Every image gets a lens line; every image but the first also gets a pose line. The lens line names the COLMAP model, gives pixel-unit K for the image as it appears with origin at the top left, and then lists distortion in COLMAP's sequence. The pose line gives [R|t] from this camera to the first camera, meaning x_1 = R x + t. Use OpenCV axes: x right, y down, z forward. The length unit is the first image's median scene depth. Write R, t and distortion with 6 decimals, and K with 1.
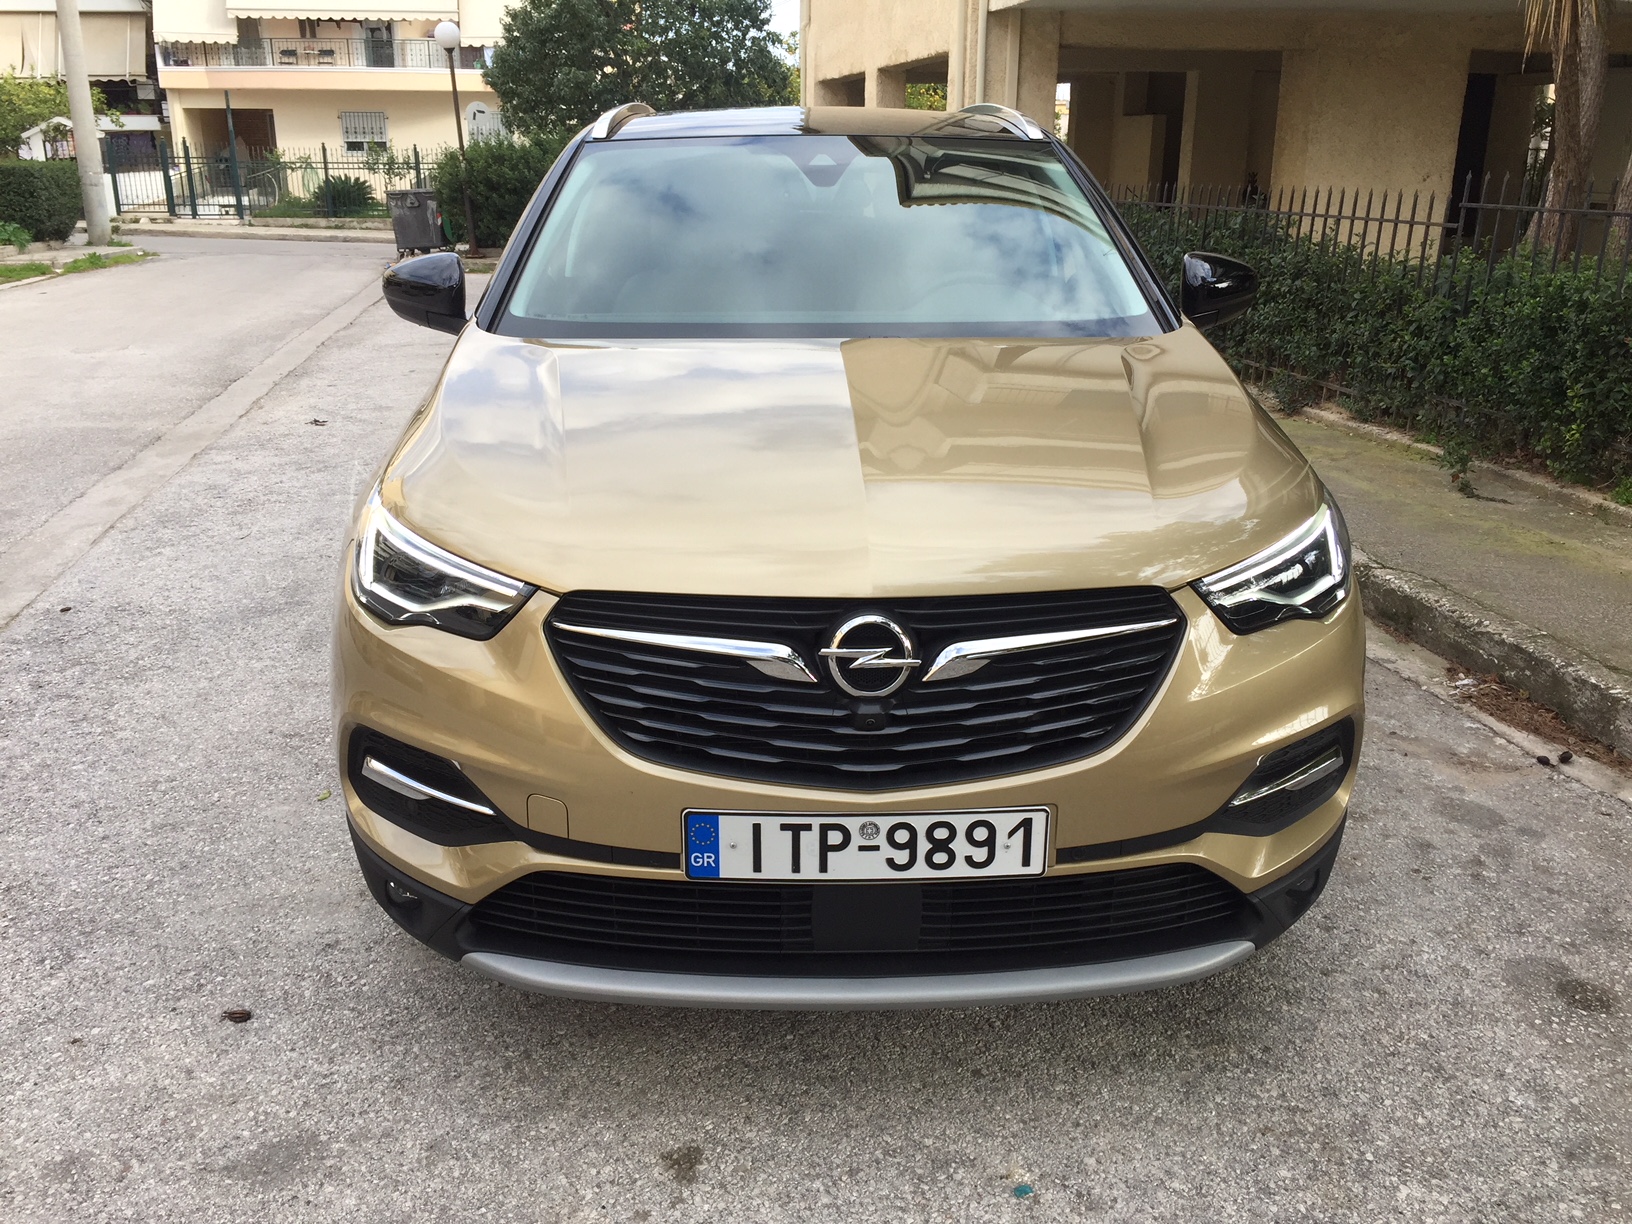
lens RADIAL K [[1365.3, 0, 807.2], [0, 1365.3, 606.5], [0, 0, 1]] dist [0.083023, -0.116383]
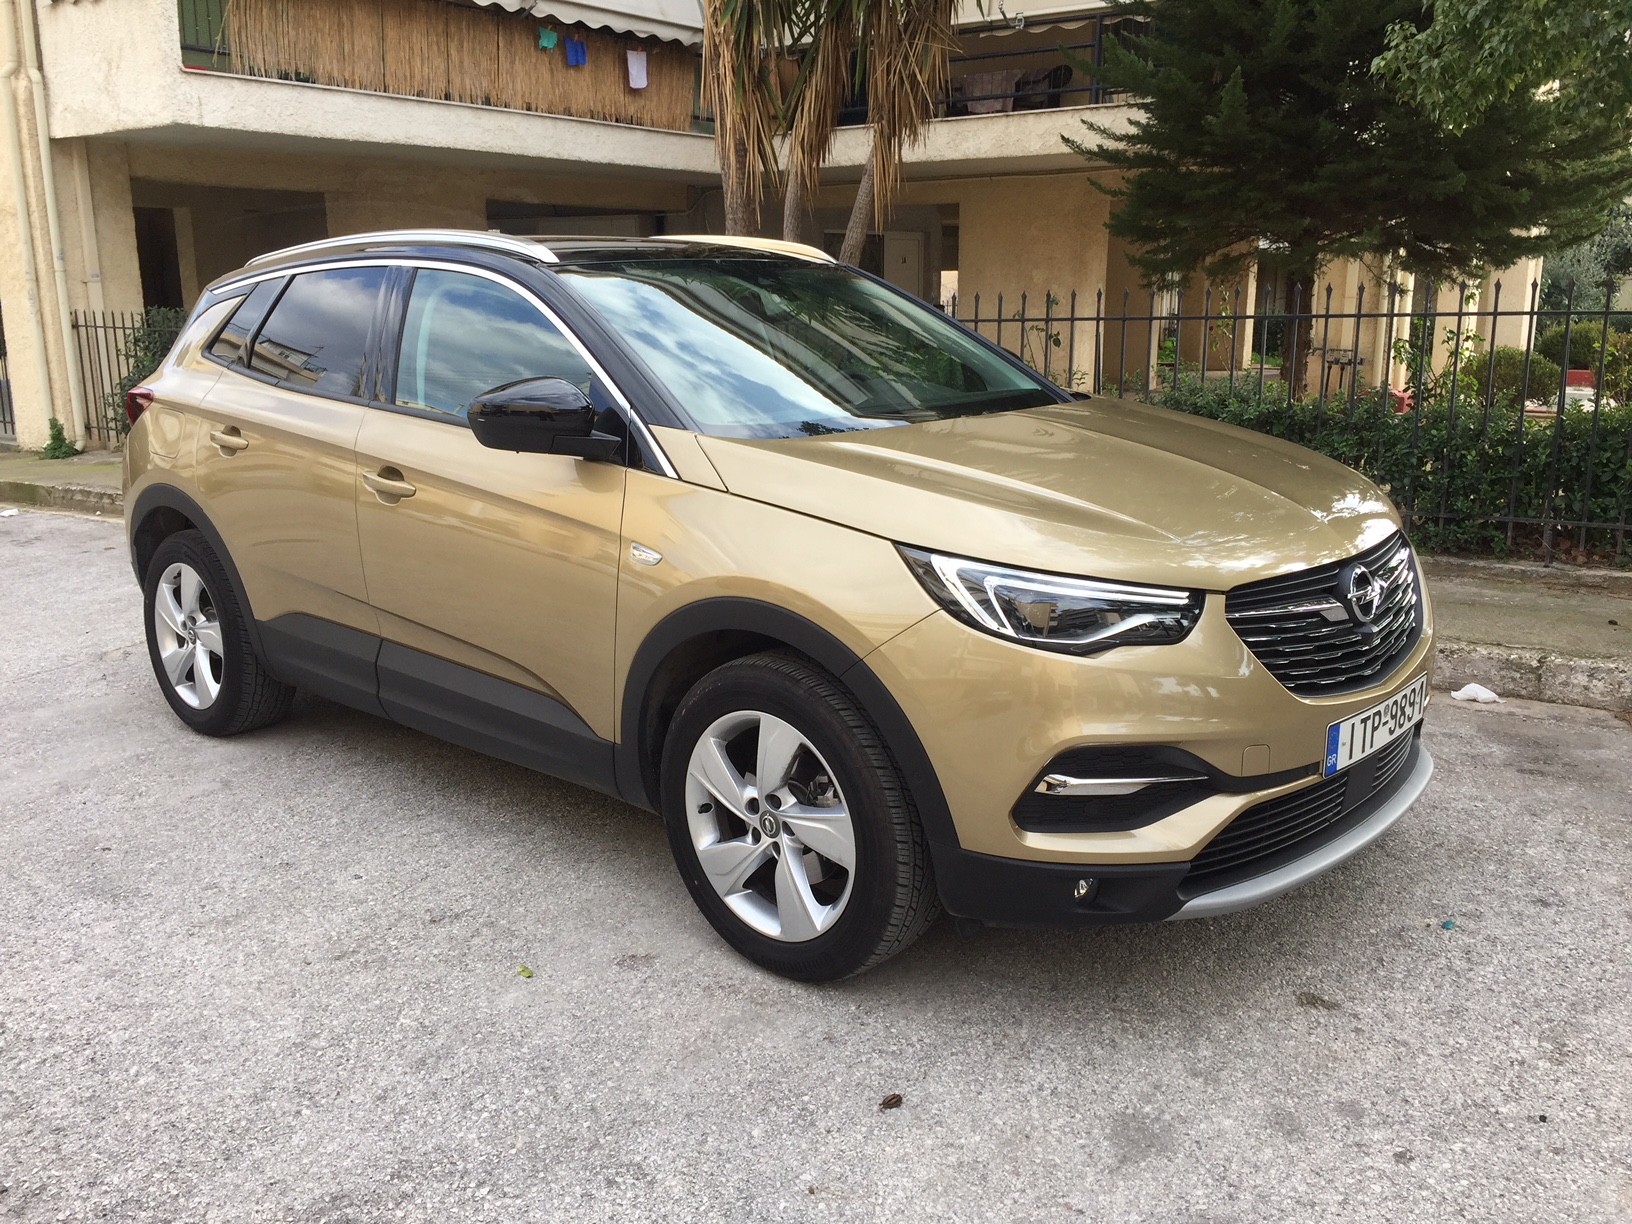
lens RADIAL K [[1365.3, 0, 807.2], [0, 1365.3, 606.5], [0, 0, 1]] dist [0.083023, -0.116383]
pose [[0.702681, -0.172905, 0.690176, -1.130552], [0.235295, 0.971916, 0.003929, -0.078993], [-0.671473, 0.159634, 0.723631, 0.261084]]
